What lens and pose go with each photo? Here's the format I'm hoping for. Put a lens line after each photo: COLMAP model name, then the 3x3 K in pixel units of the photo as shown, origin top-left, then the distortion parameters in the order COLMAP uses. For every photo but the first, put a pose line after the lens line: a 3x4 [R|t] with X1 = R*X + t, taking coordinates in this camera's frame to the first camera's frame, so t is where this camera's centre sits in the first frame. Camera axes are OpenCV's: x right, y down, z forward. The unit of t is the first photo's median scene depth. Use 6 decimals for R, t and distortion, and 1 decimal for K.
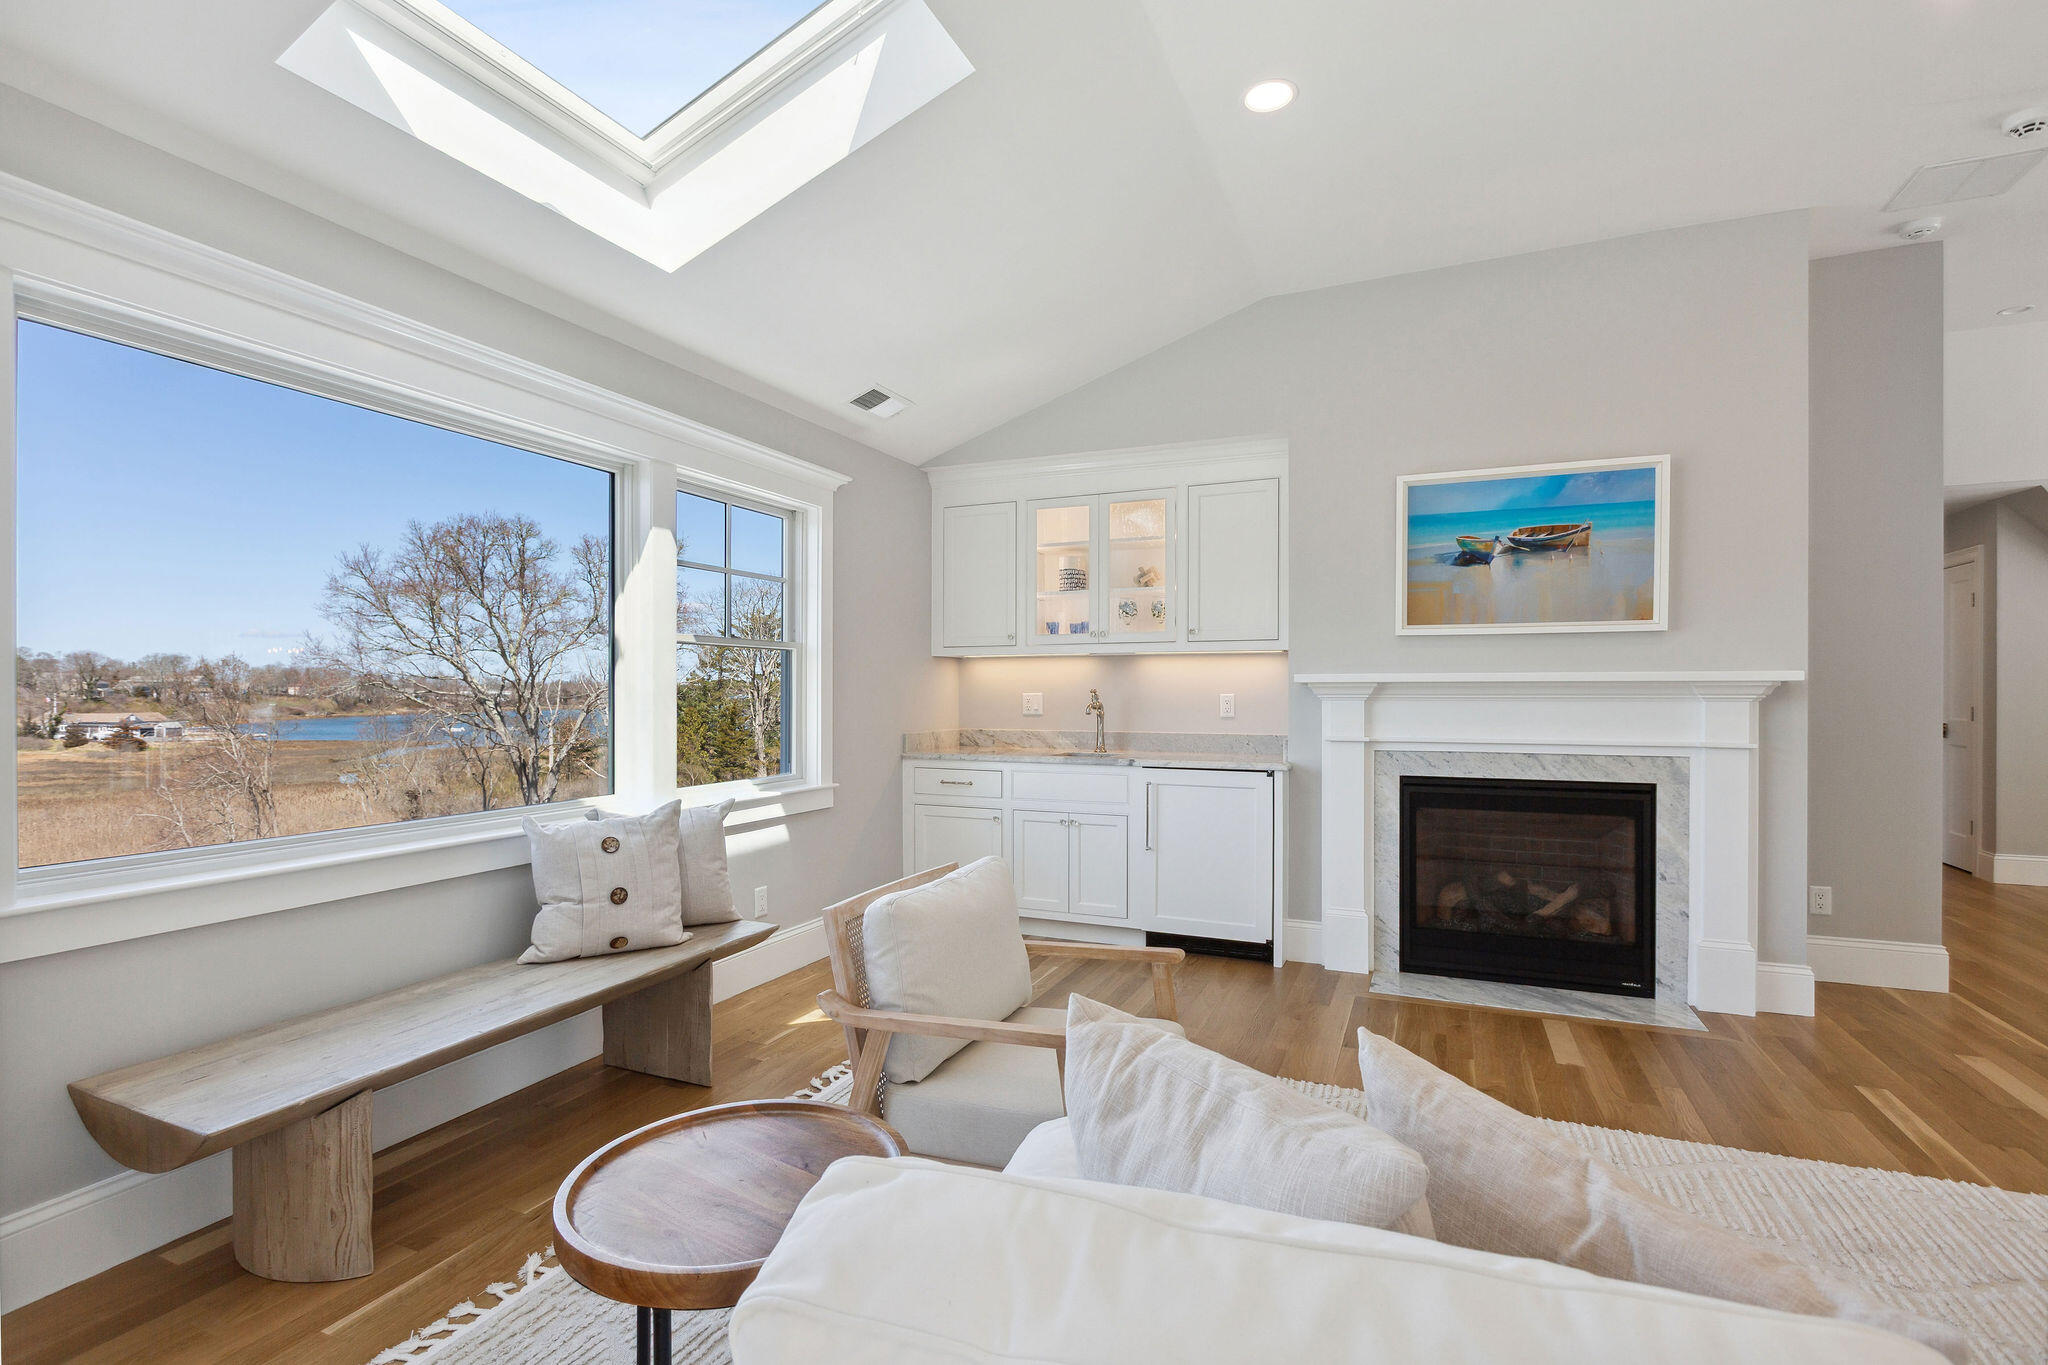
lens RADIAL K [[957.5, 0, 1007.9], [0, 957.5, 694.7], [0, 0, 1]] dist [-0.004706, 0.002135]
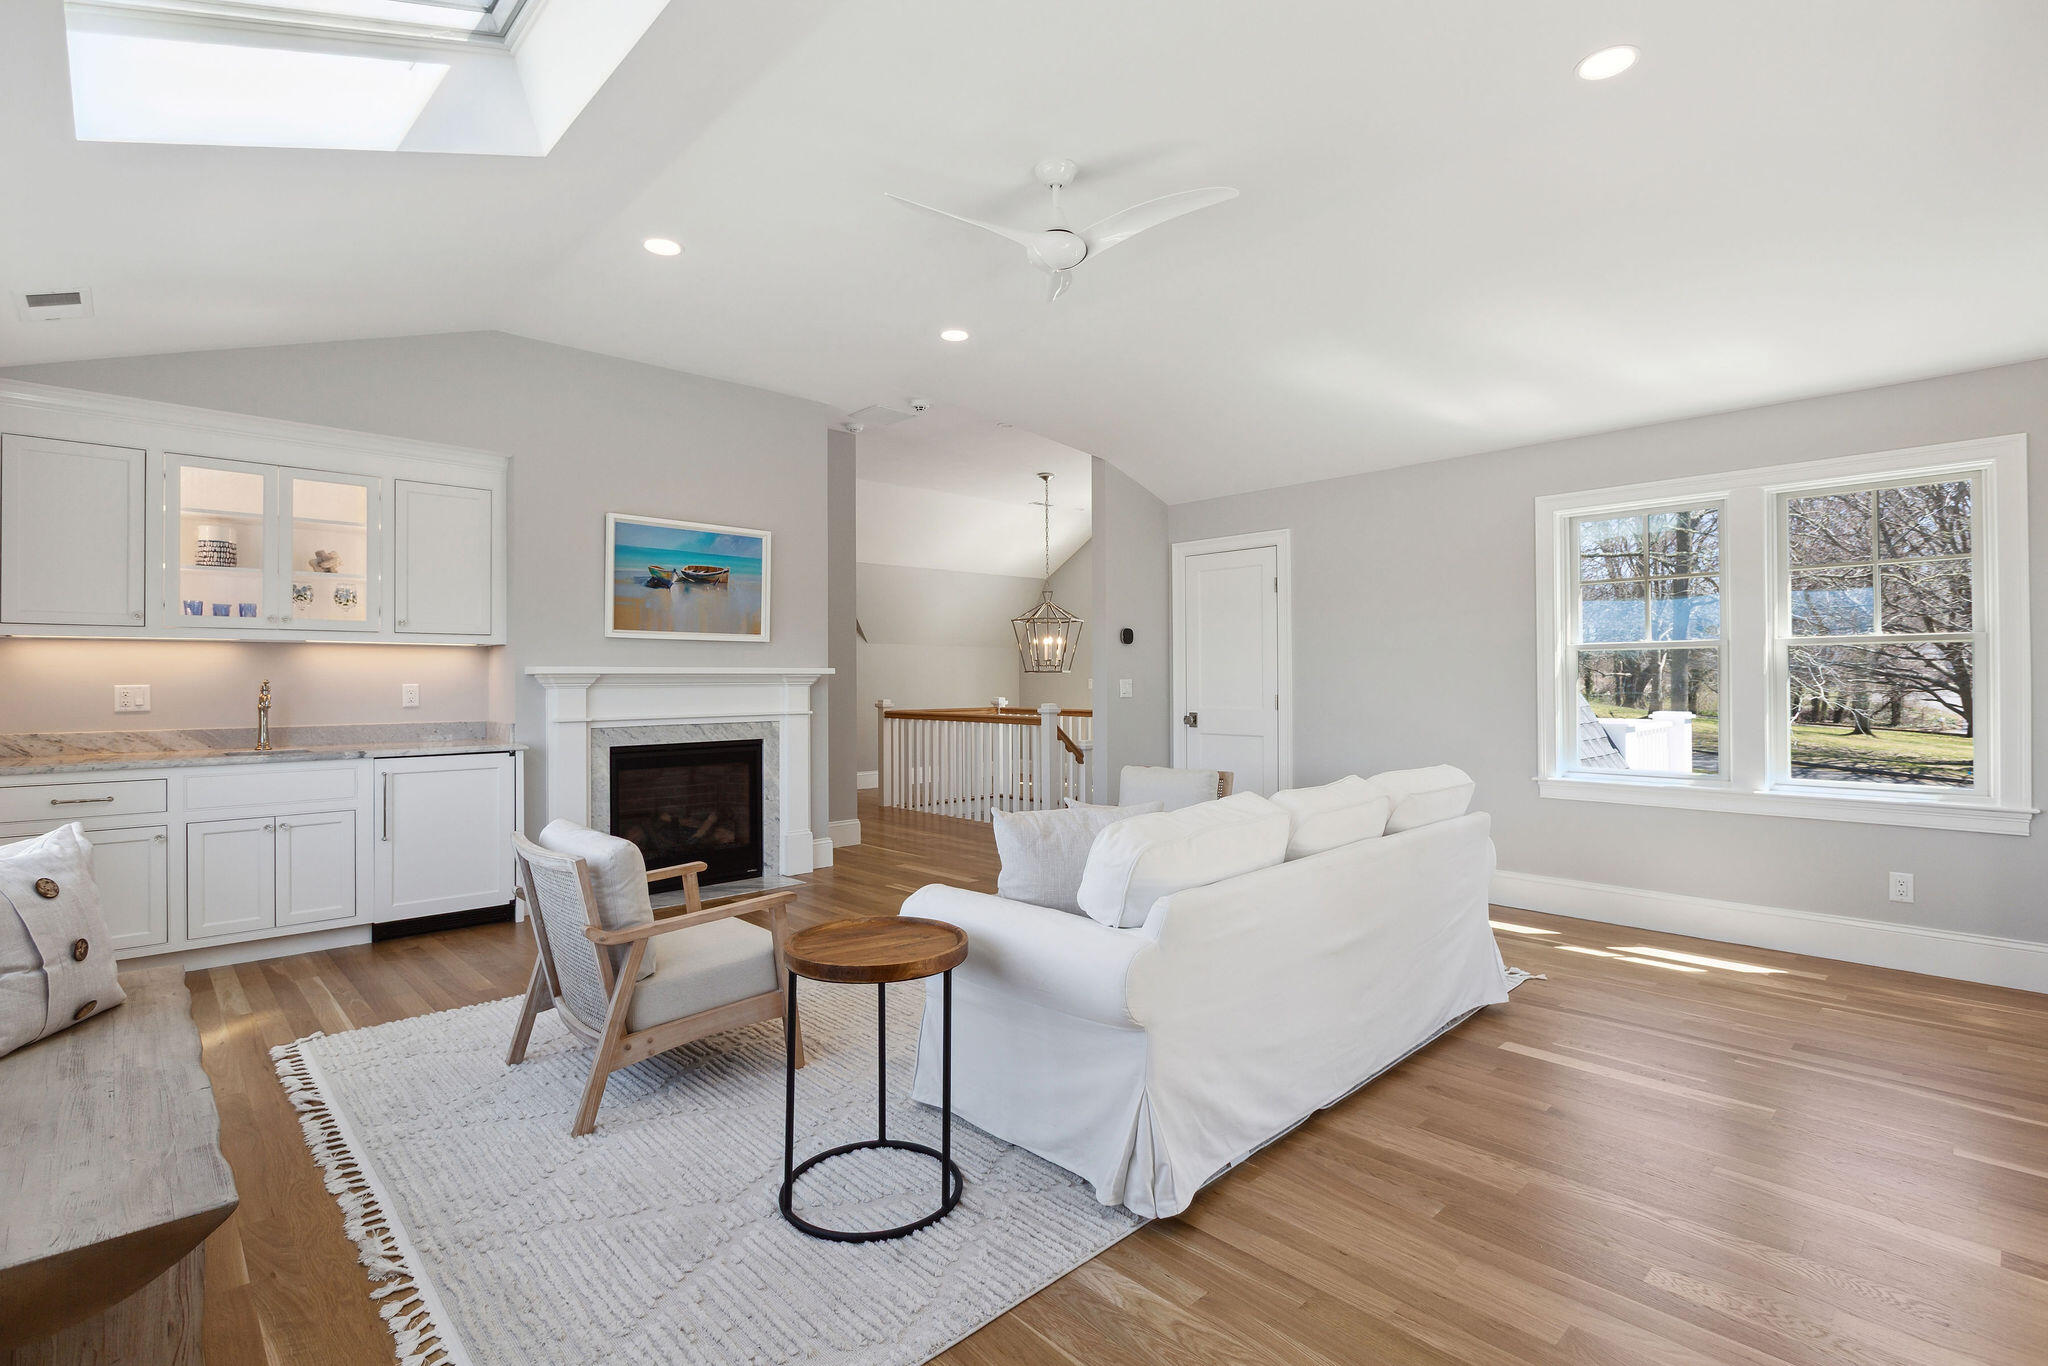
lens RADIAL K [[957.5, 0, 1005.1], [0, 957.5, 675.2], [0, 0, 1]] dist [-0.004706, 0.002135]
pose [[0.394129, 0.002854, 0.919051, -0.565792], [0.007168, 0.999955, -0.006179, 0.000487], [-0.919027, 0.009023, 0.394091, 0.012043]]
